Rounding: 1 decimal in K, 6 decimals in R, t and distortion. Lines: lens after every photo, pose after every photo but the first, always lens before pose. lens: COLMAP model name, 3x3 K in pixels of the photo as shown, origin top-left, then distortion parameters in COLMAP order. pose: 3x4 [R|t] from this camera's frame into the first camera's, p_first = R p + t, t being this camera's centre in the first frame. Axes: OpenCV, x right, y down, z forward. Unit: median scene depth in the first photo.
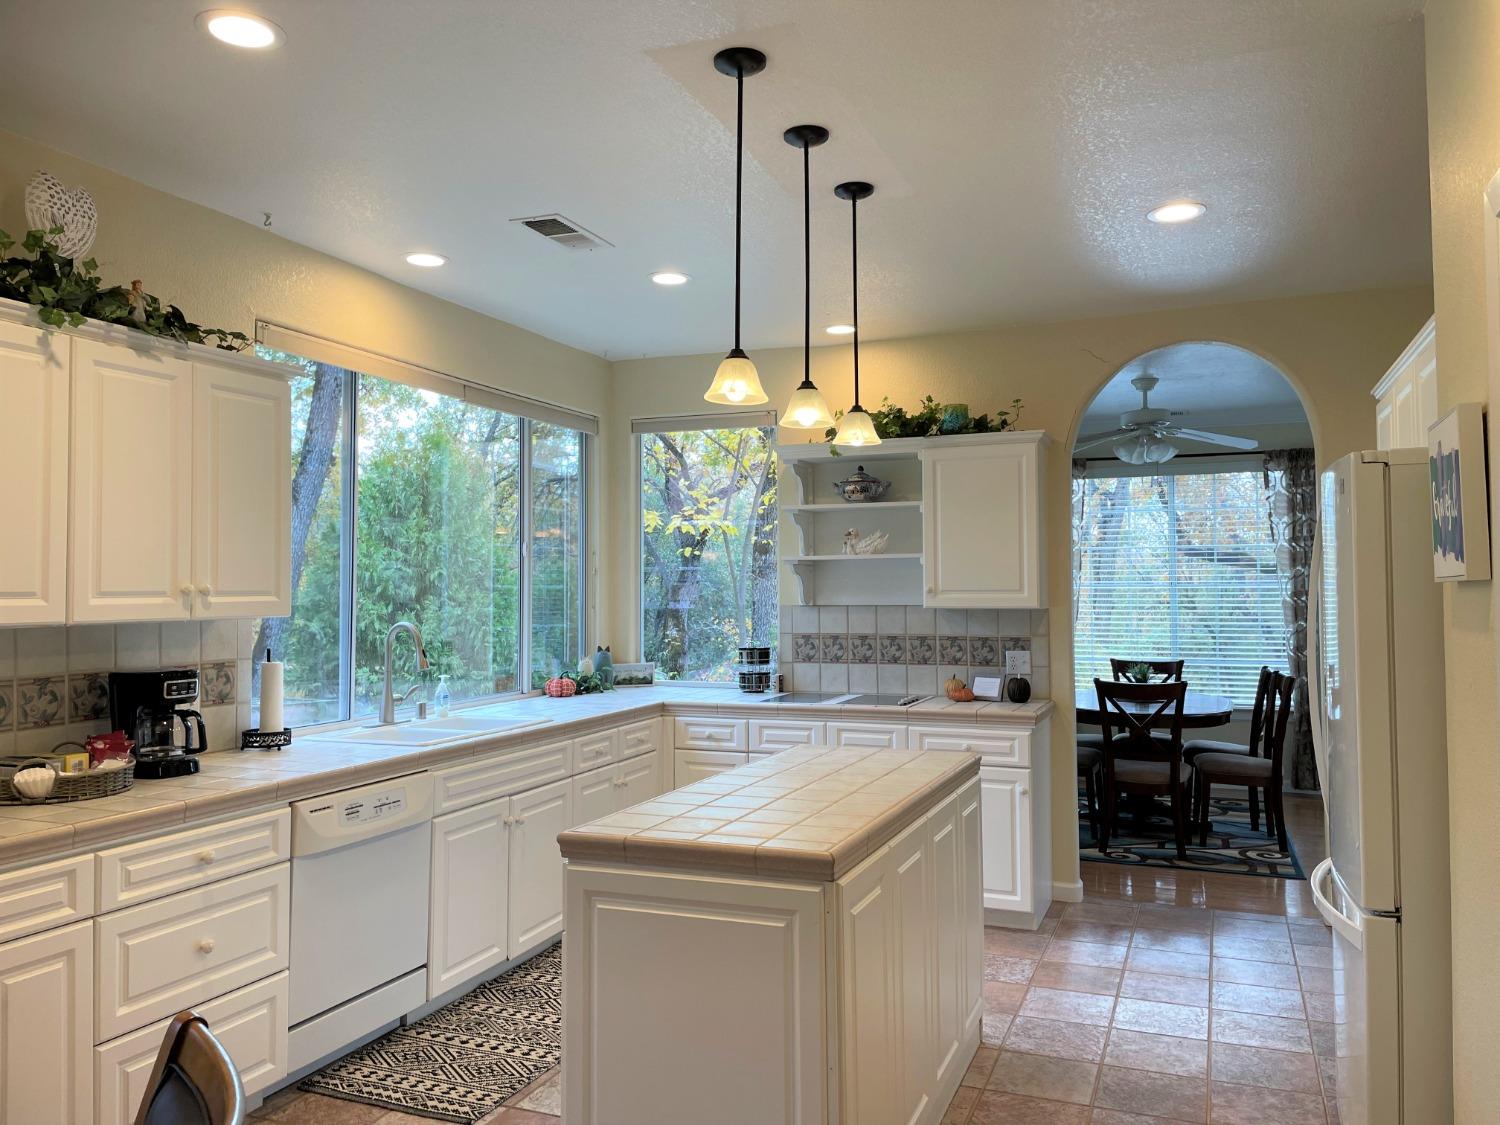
lens RADIAL K [[1110.4, 0, 750.0], [0, 1110.4, 562.5], [0, 0, 1]] dist [0.005927, 0.002010]
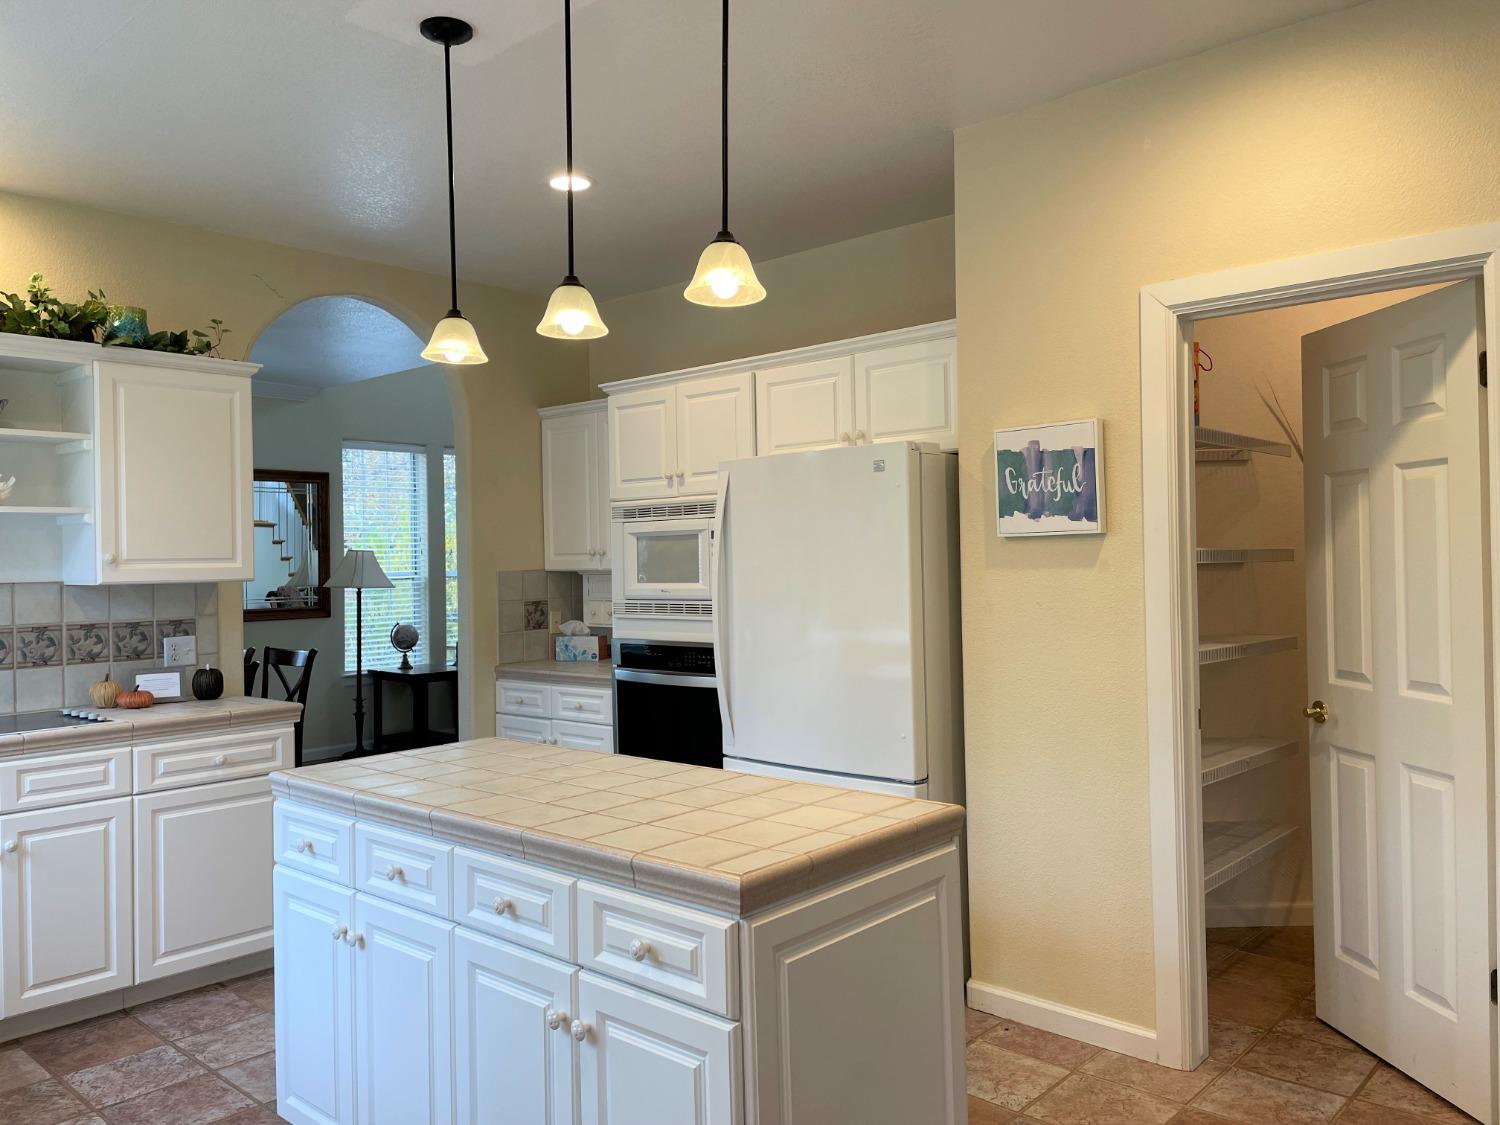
lens RADIAL K [[1126.6, 0, 750.0], [0, 1126.6, 562.5], [0, 0, 1]] dist [0.001251, 0.001056]
pose [[0.324582, -0.002453, 0.945854, -0.385419], [-0.008526, 0.999948, 0.005519, 0.019191], [-0.945819, -0.009856, 0.324544, 0.360542]]
